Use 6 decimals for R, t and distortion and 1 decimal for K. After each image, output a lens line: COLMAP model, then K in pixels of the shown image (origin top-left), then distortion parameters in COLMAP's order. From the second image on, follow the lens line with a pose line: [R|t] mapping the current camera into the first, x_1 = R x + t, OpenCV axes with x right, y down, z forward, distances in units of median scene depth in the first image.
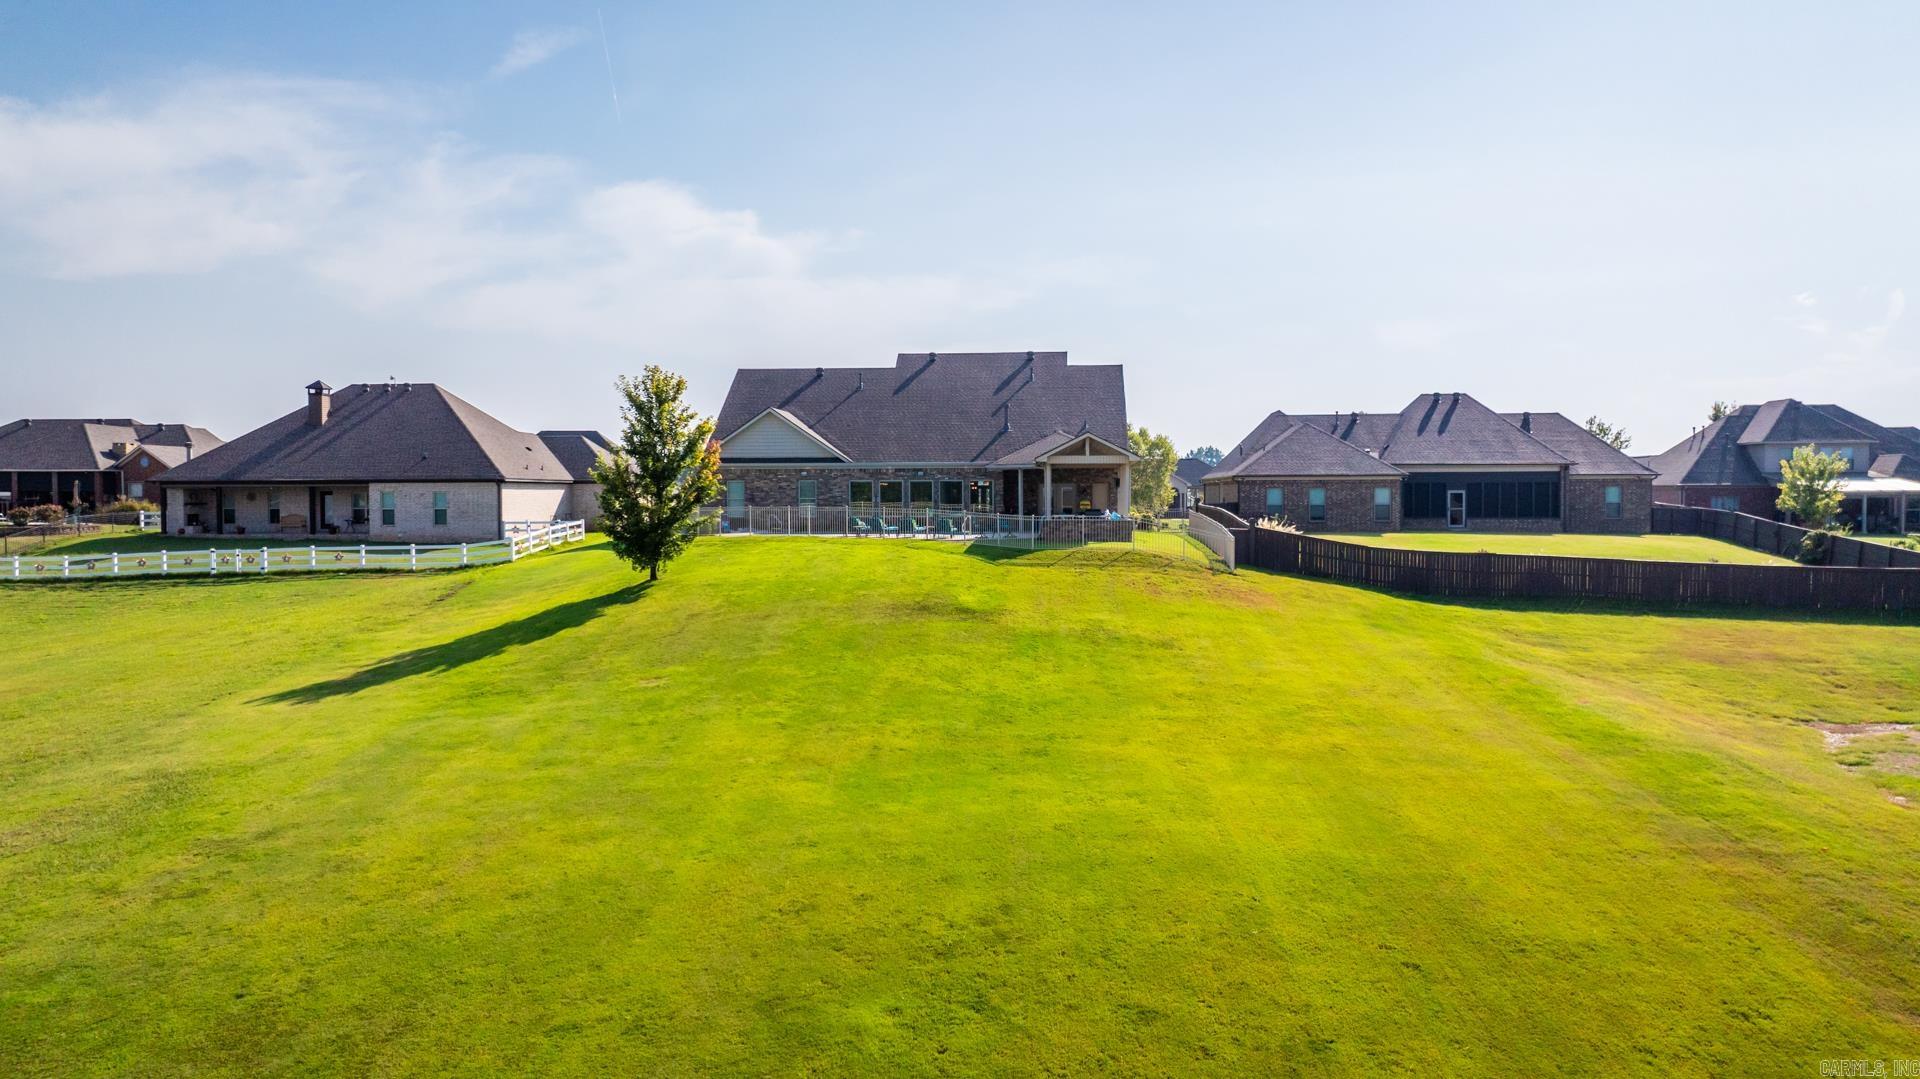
lens RADIAL K [[1350.3, 0, 960.0], [0, 1350.3, 539.5], [0, 0, 1]] dist [-0.063544, 0.073770]
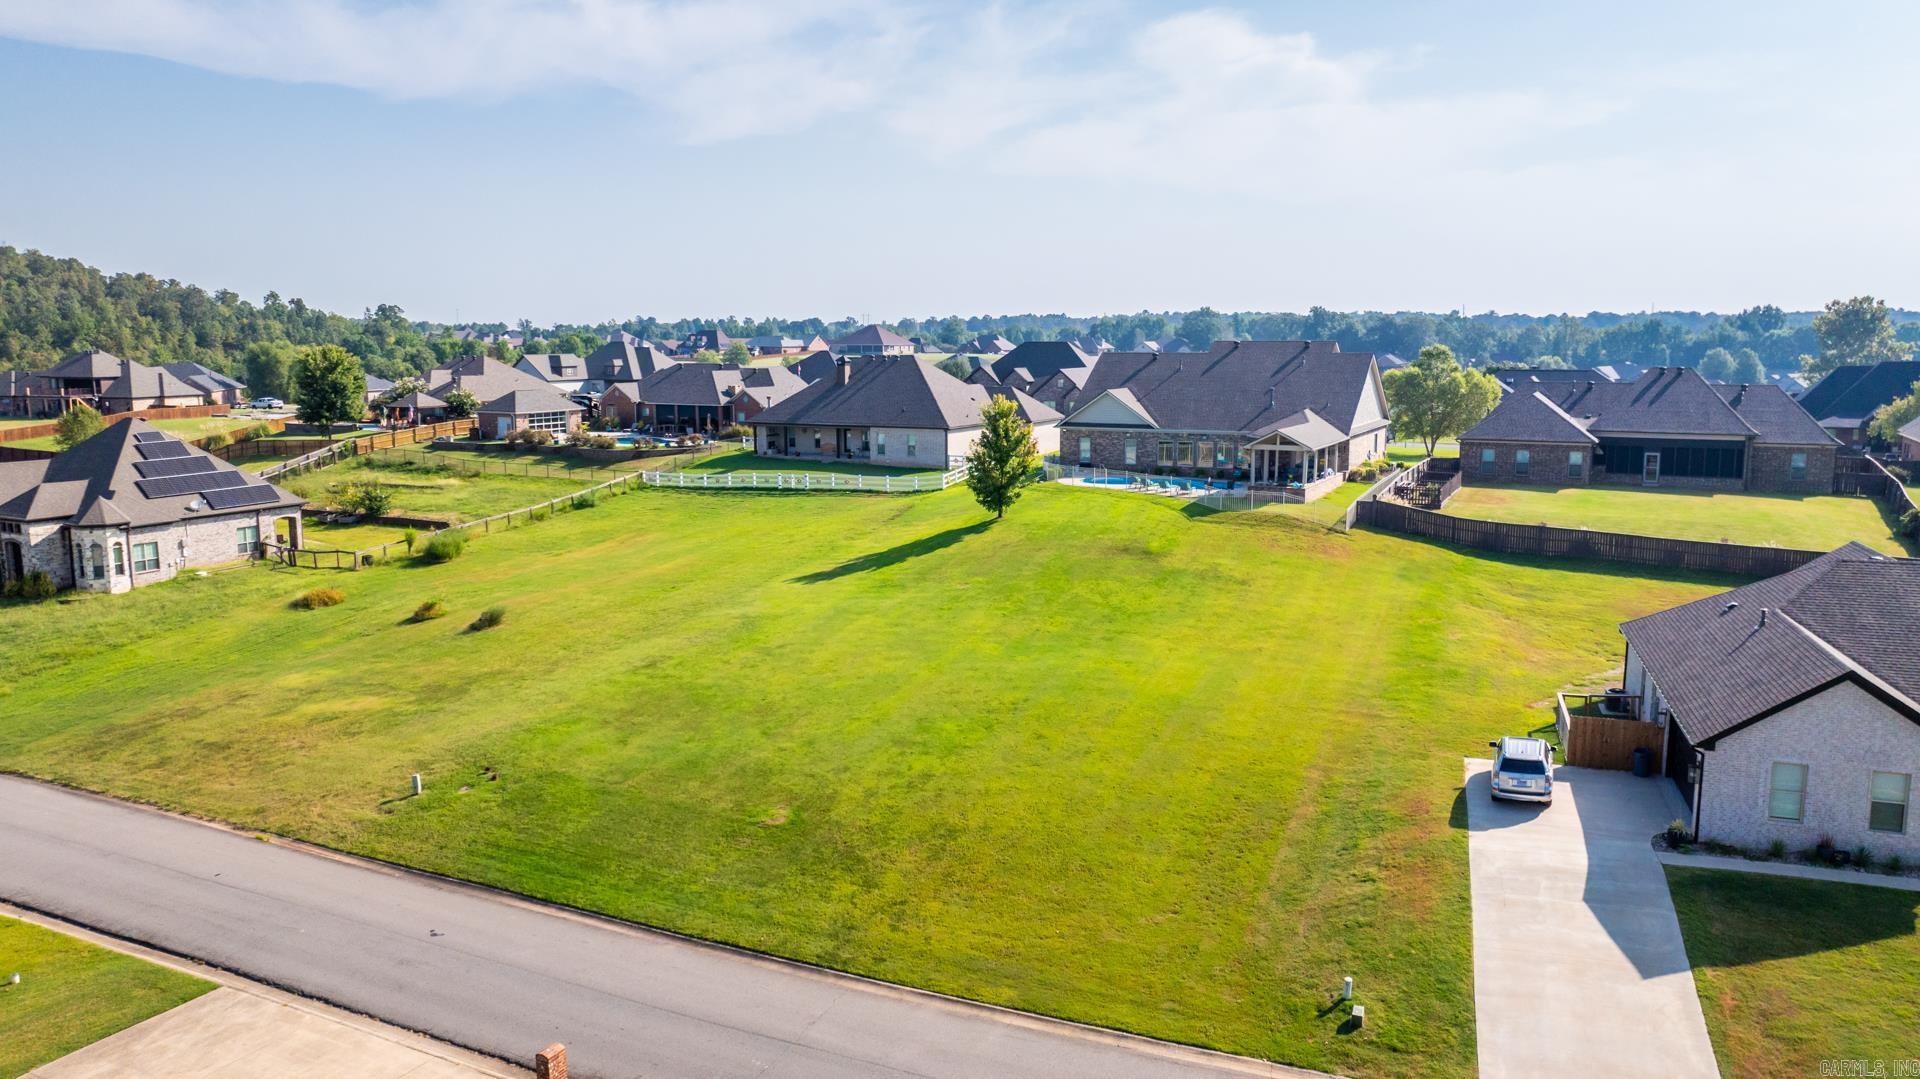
lens RADIAL K [[1346.0, 0, 960.0], [0, 1346.0, 539.5], [0, 0, 1]] dist [0.005303, -0.000374]
pose [[0.921444, 0.057073, -0.384296, 0.391310], [-0.011183, 0.992638, 0.120604, -0.149635], [0.388349, -0.106832, 0.915299, -0.606176]]
